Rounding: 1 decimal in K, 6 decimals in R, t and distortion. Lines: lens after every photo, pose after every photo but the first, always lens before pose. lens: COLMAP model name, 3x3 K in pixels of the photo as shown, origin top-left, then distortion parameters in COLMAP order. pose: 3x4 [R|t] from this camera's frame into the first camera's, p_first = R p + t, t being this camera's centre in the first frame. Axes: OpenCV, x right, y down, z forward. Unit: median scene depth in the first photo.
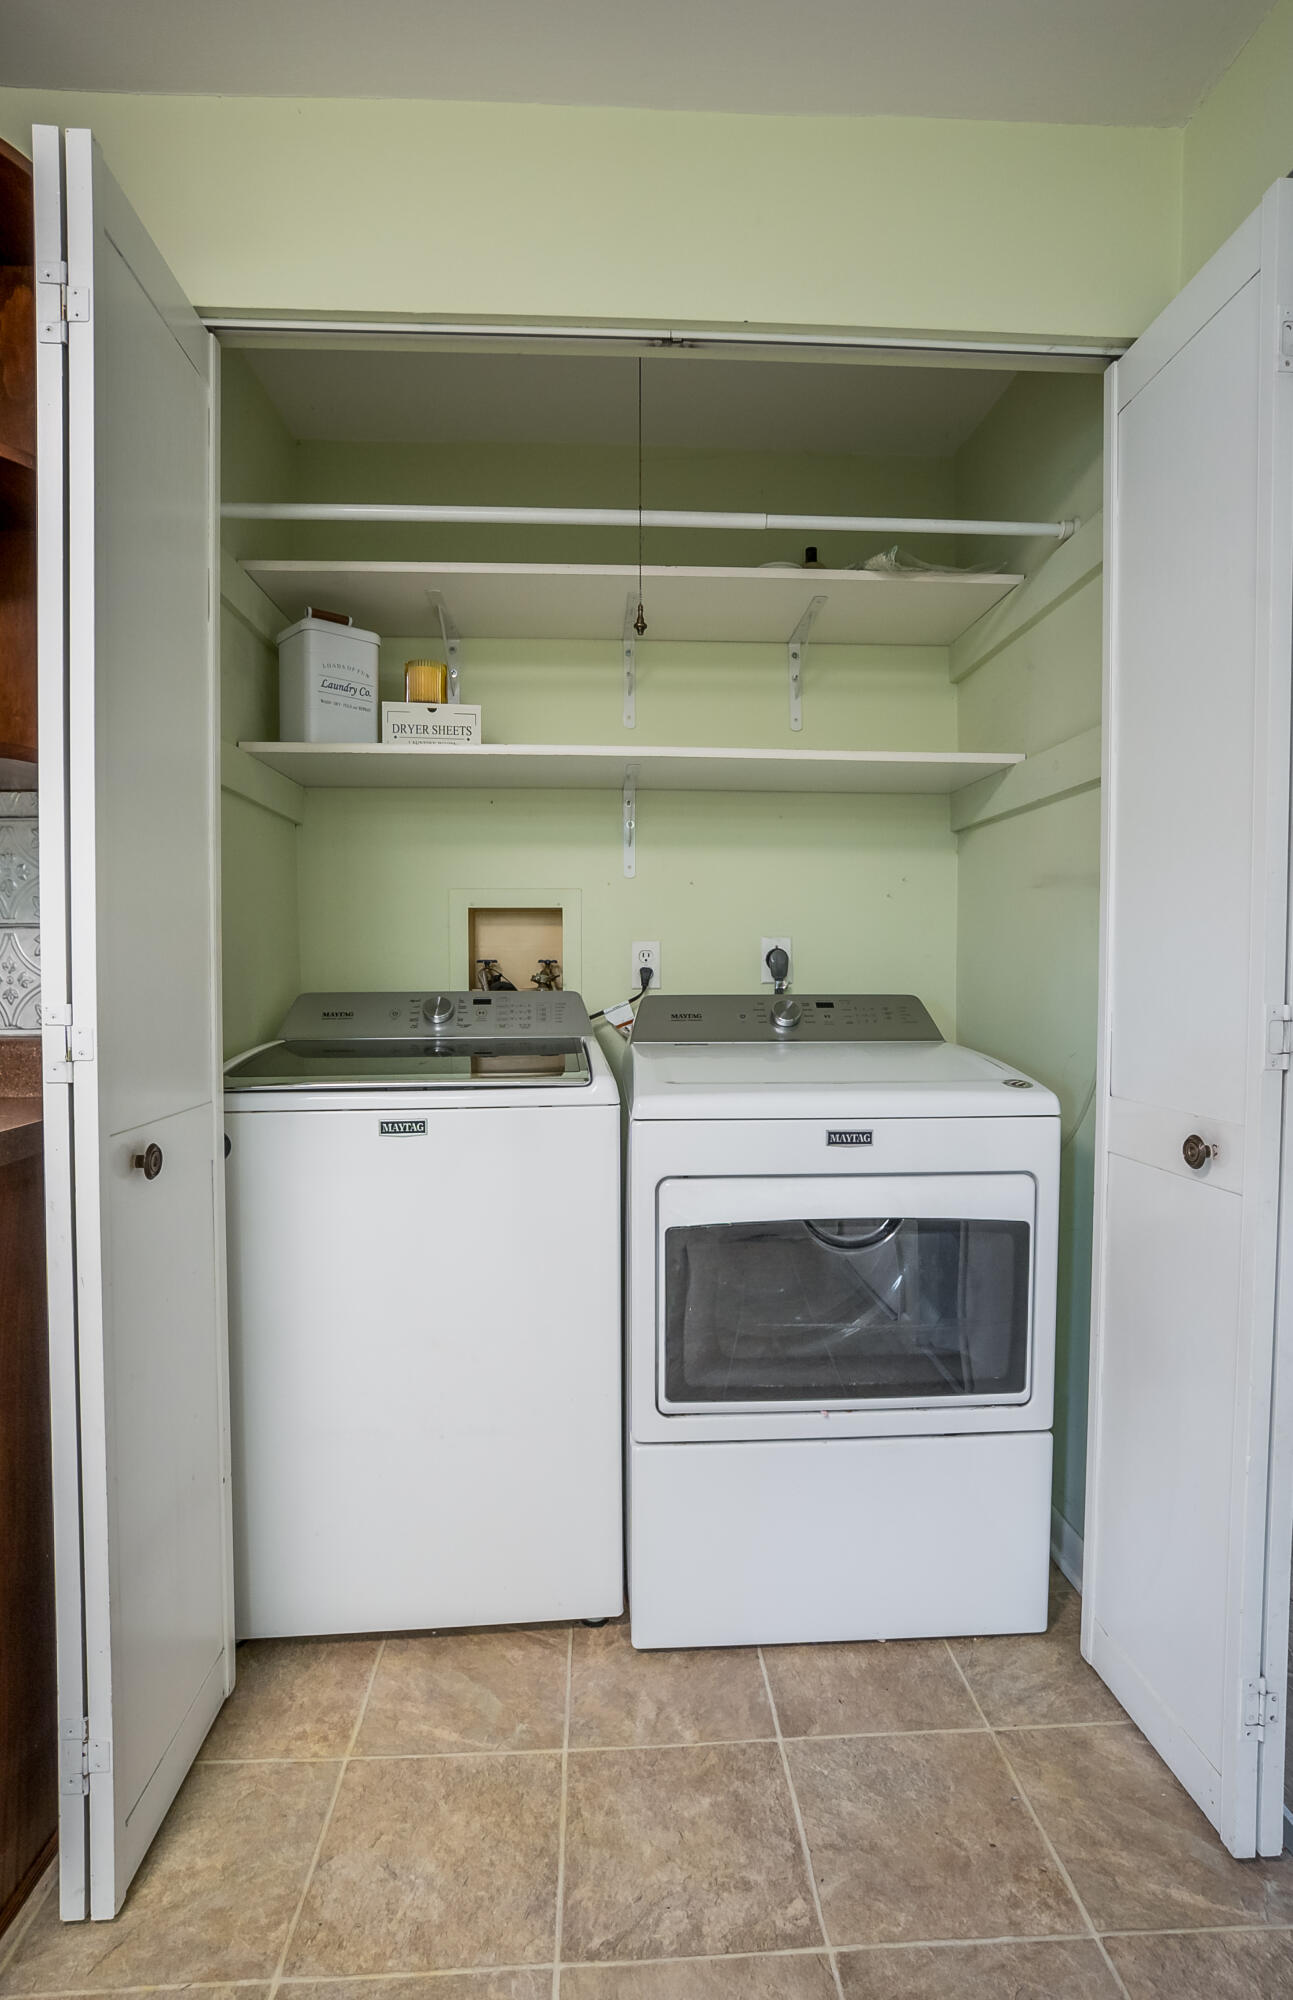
lens RADIAL K [[987.6, 0, 650.0], [0, 987.6, 999.0], [0, 0, 1]] dist [0.001865, 0.000043]
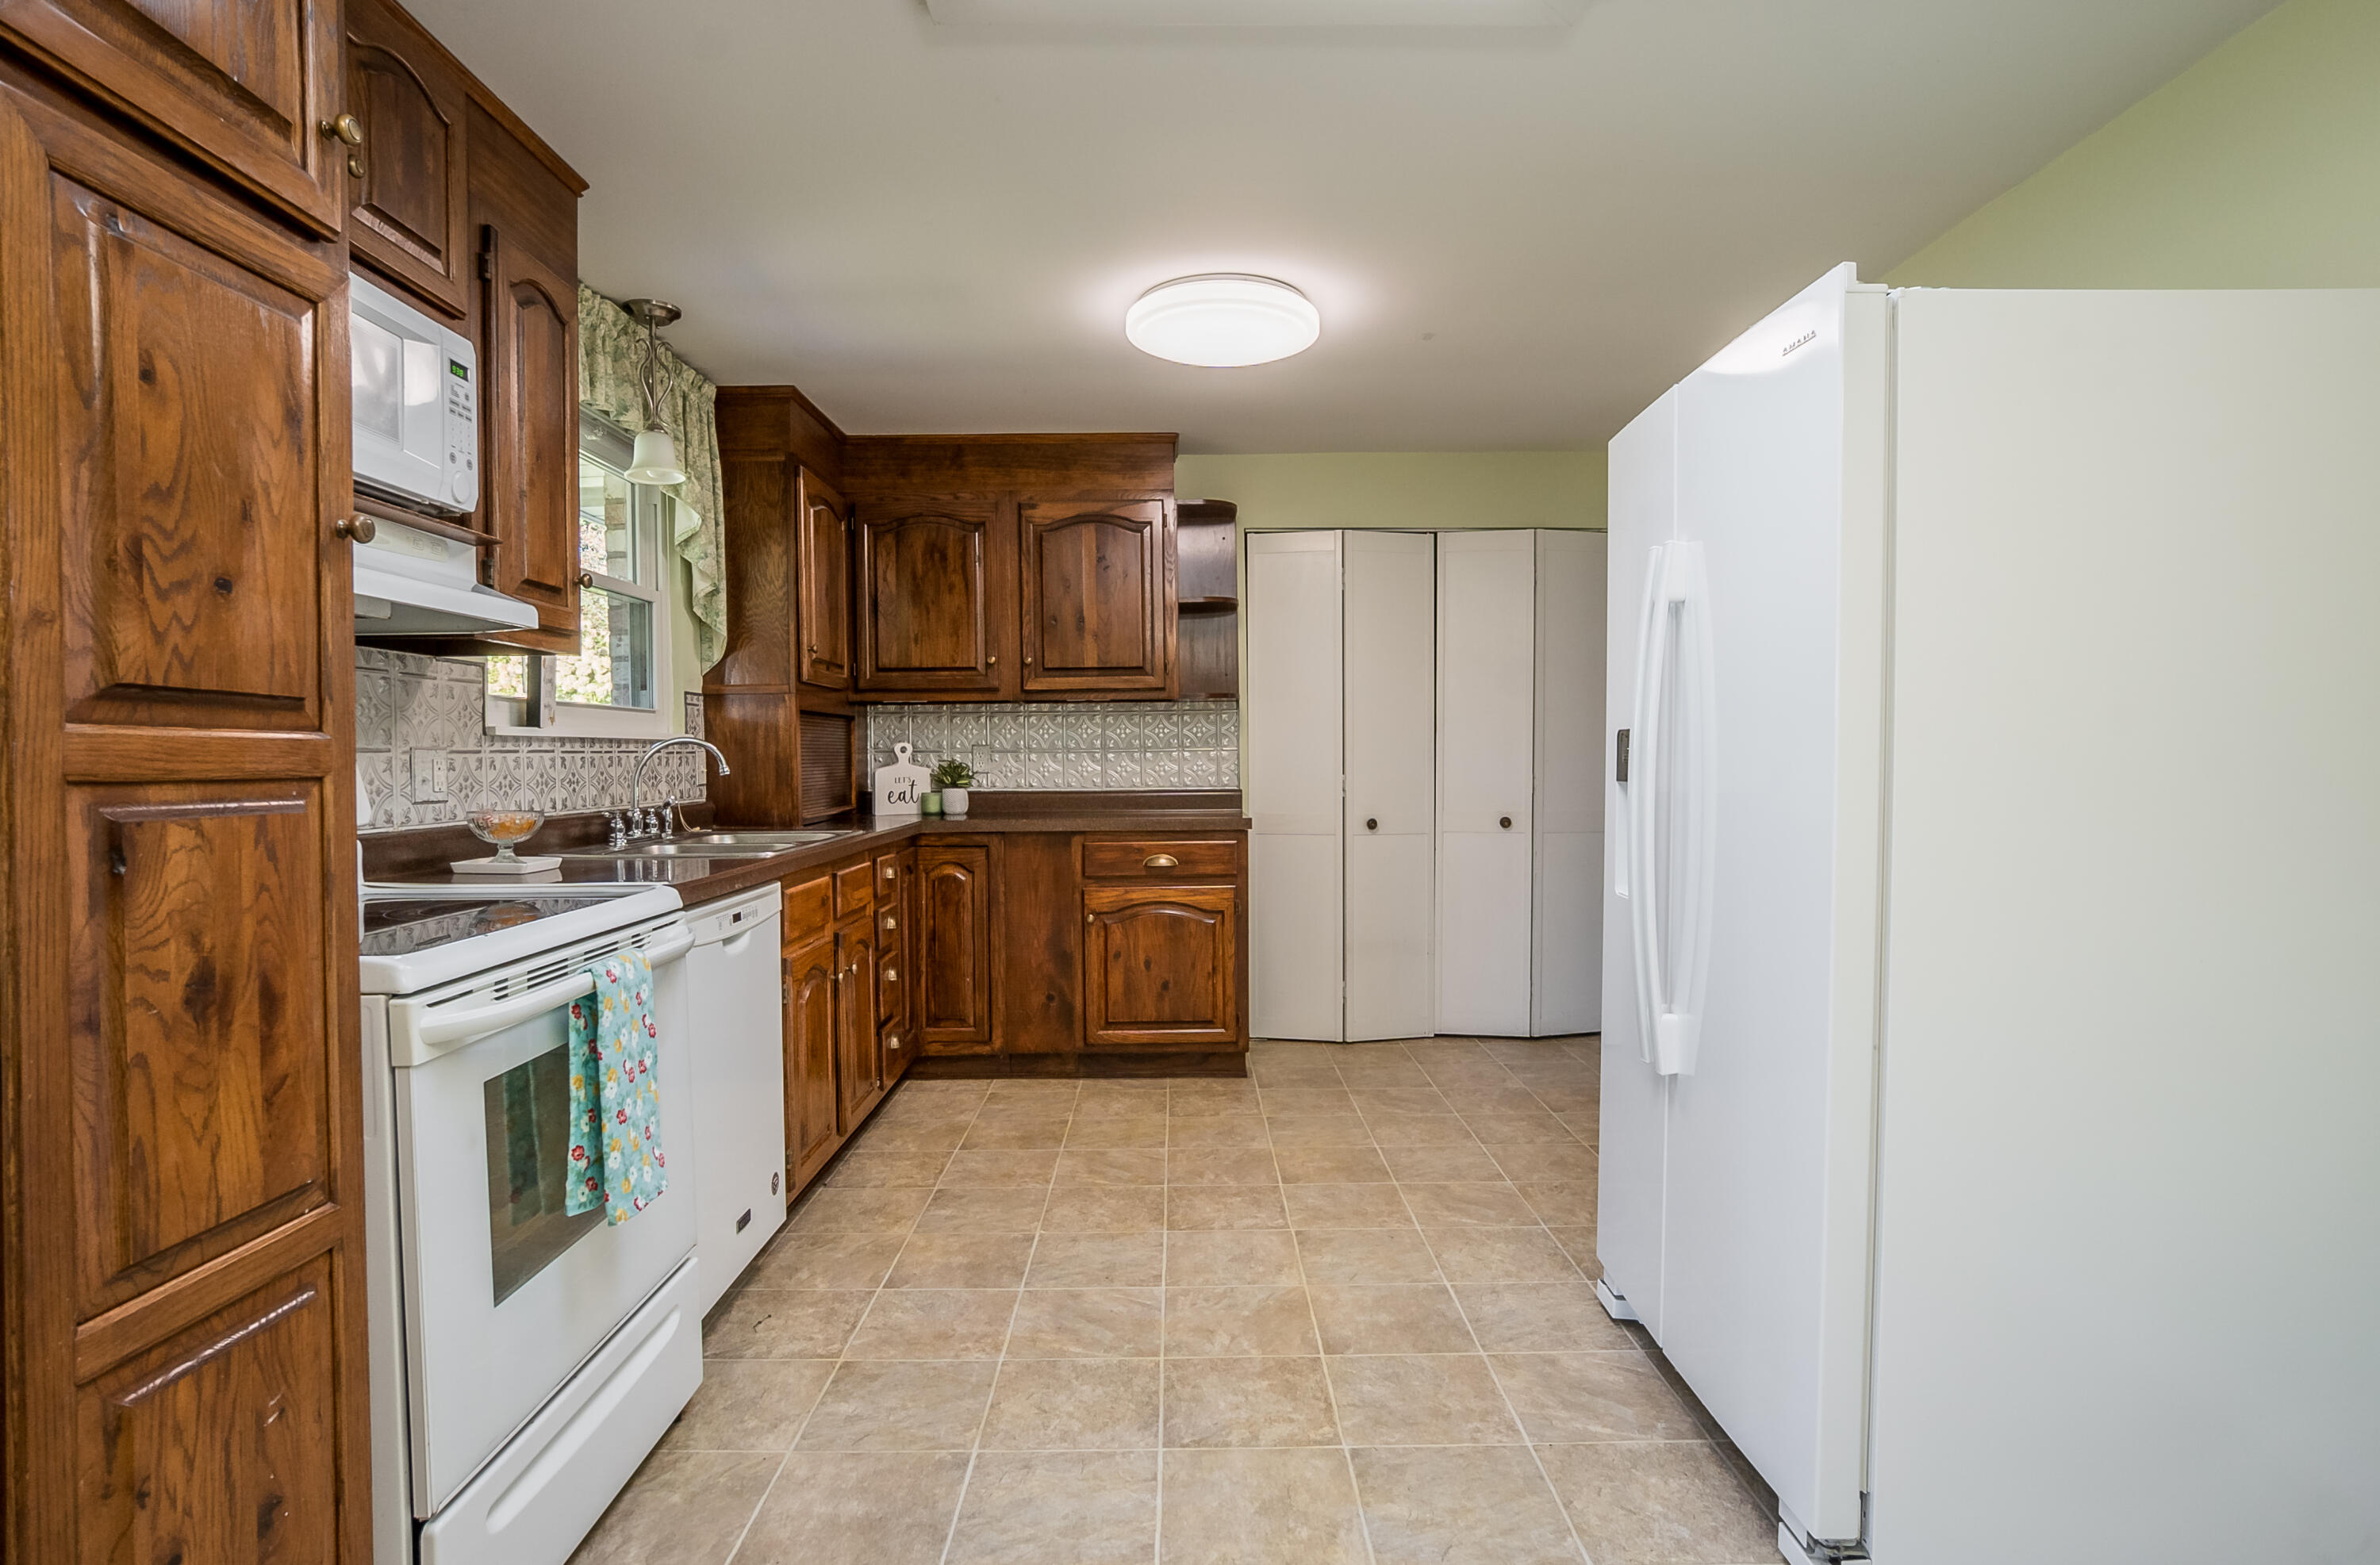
lens RADIAL K [[1224.1, 0, 1187.7], [0, 1224.1, 782.3], [0, 0, 1]] dist [-0.019728, -0.000031]
pose [[0.999142, -0.001157, -0.041389, 0.020560], [0.000767, 0.999955, -0.009430, -0.009296], [0.041398, 0.009391, 0.999099, -0.713479]]
